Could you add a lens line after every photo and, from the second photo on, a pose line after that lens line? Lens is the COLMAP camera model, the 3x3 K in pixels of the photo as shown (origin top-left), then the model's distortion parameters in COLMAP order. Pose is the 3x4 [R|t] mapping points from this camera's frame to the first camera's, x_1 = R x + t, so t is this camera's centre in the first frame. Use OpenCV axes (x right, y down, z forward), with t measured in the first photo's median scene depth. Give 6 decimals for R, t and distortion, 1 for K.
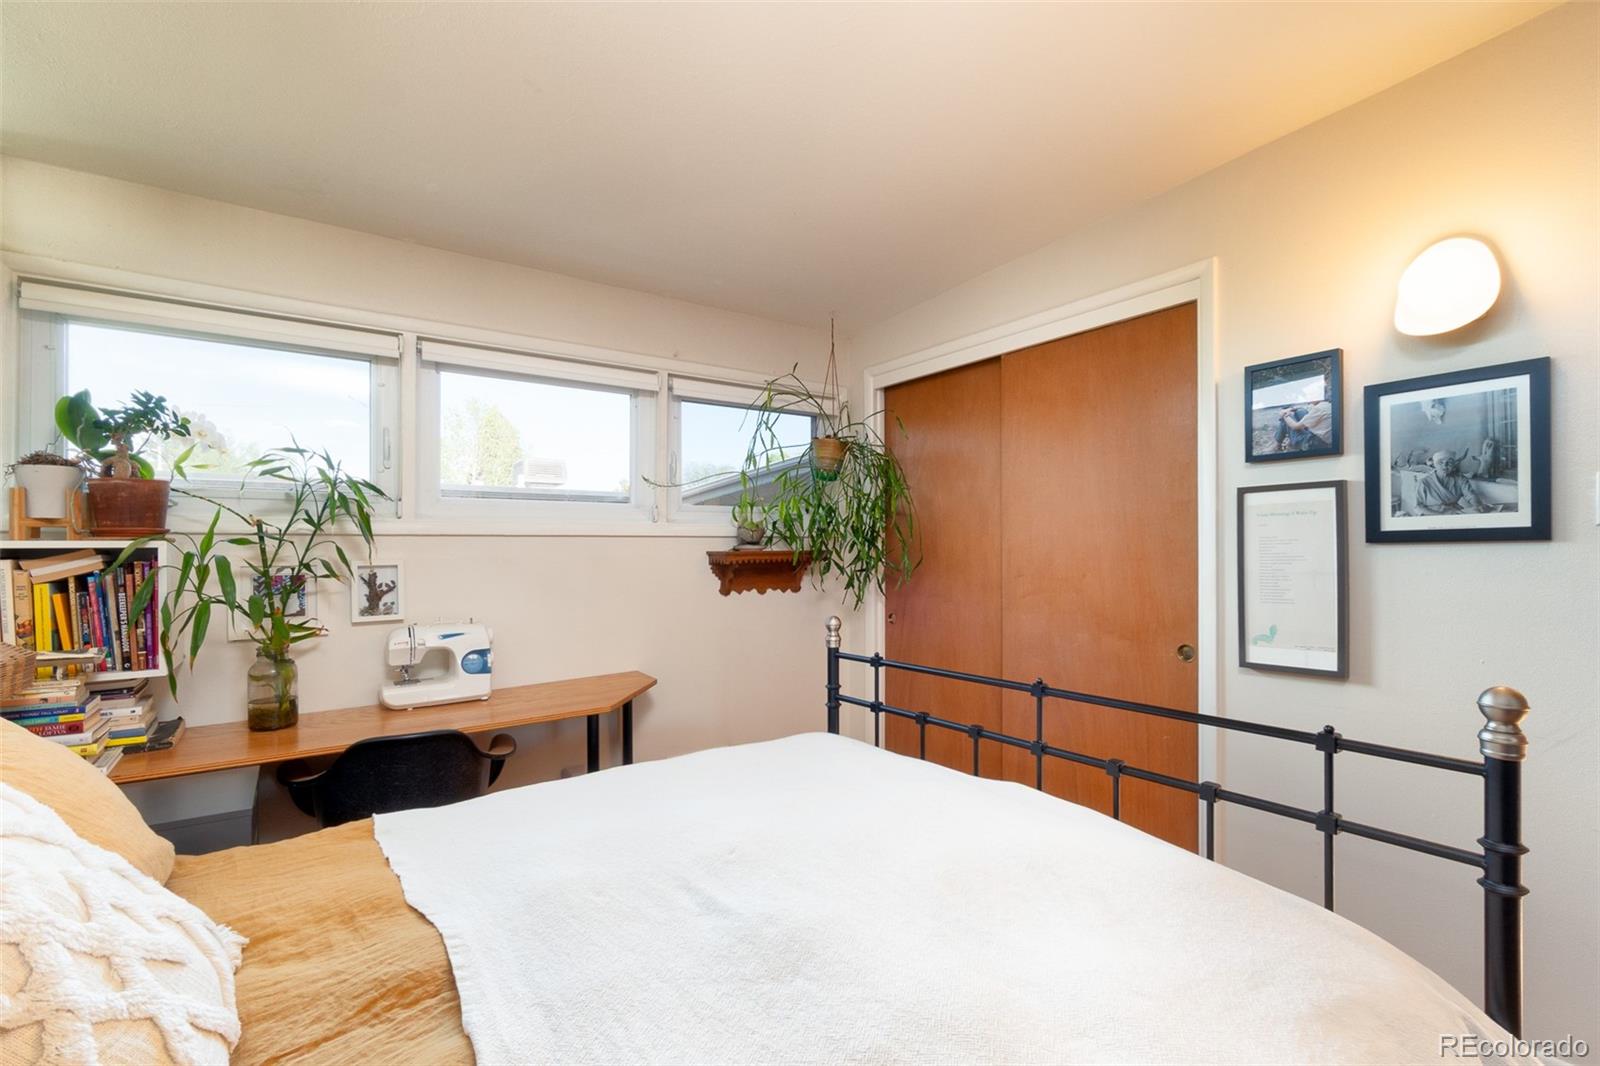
lens RADIAL K [[666.3, 0, 800.0], [0, 666.3, 533.0], [0, 0, 1]] dist [-0.000790, -0.000013]
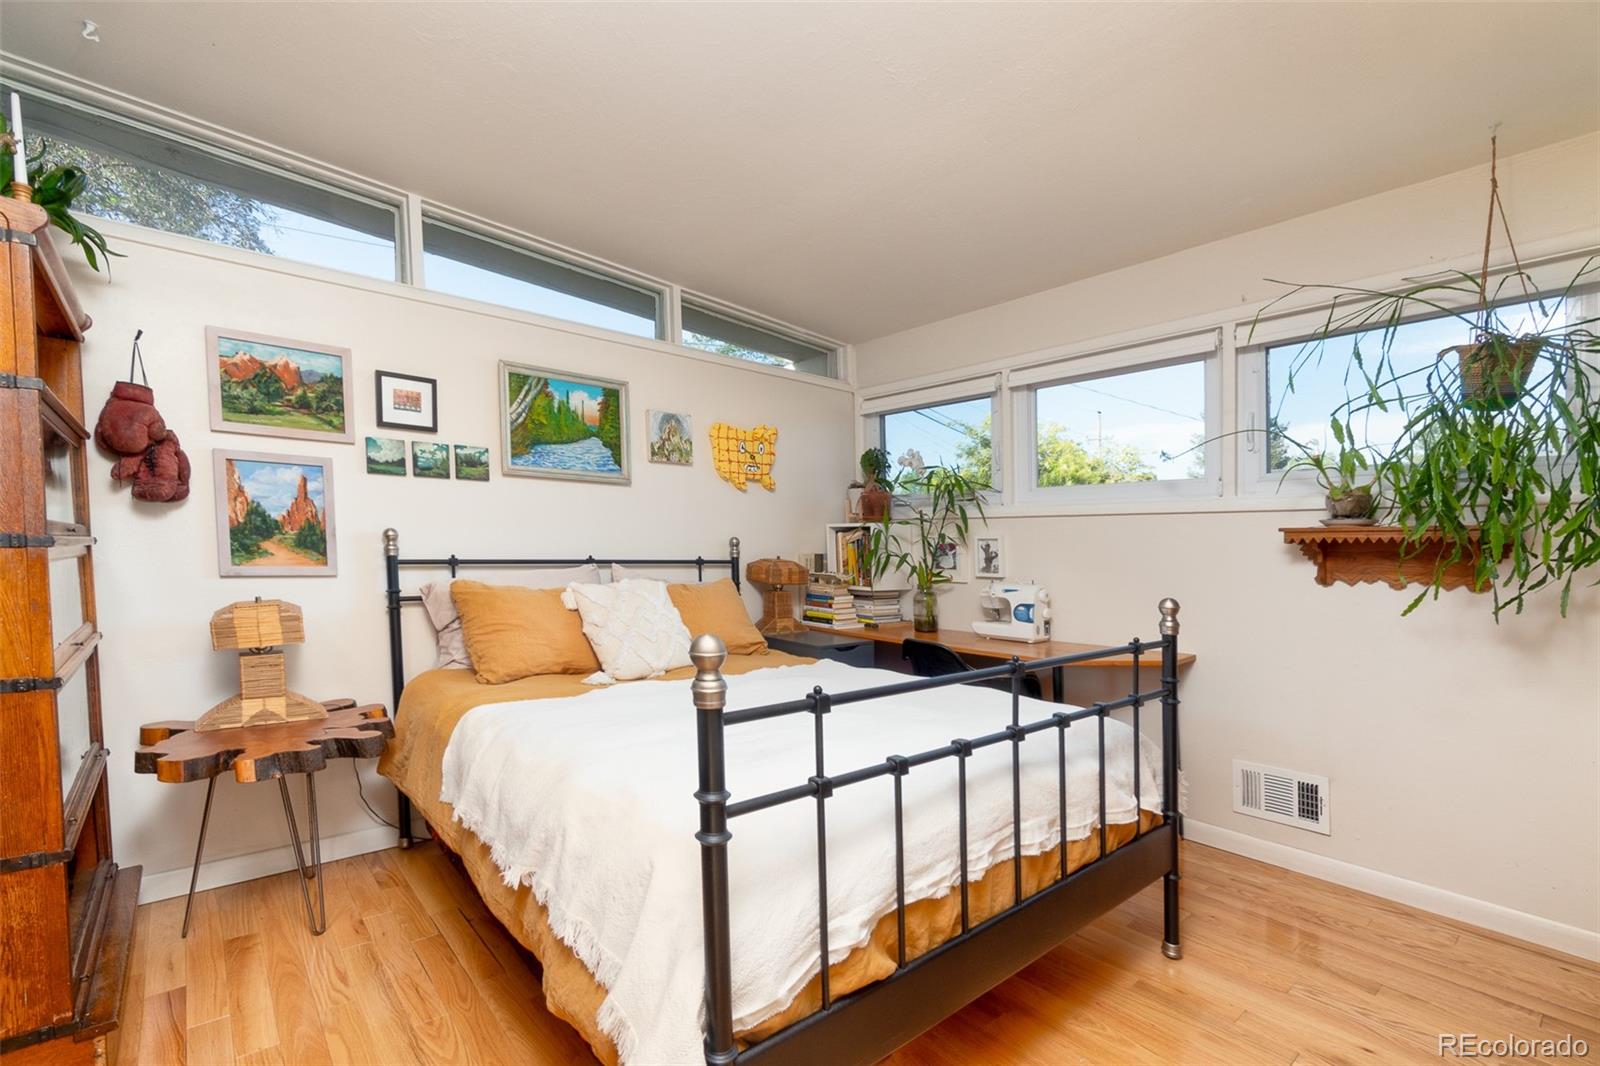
lens RADIAL K [[726.3, 0, 800.0], [0, 726.3, 533.0], [0, 0, 1]] dist [0.000257, 0.000009]
pose [[0.114593, -0.006736, -0.993390, 0.879379], [0.015001, 0.999875, -0.005049, 0.038712], [0.993299, -0.014323, 0.114679, 0.412026]]
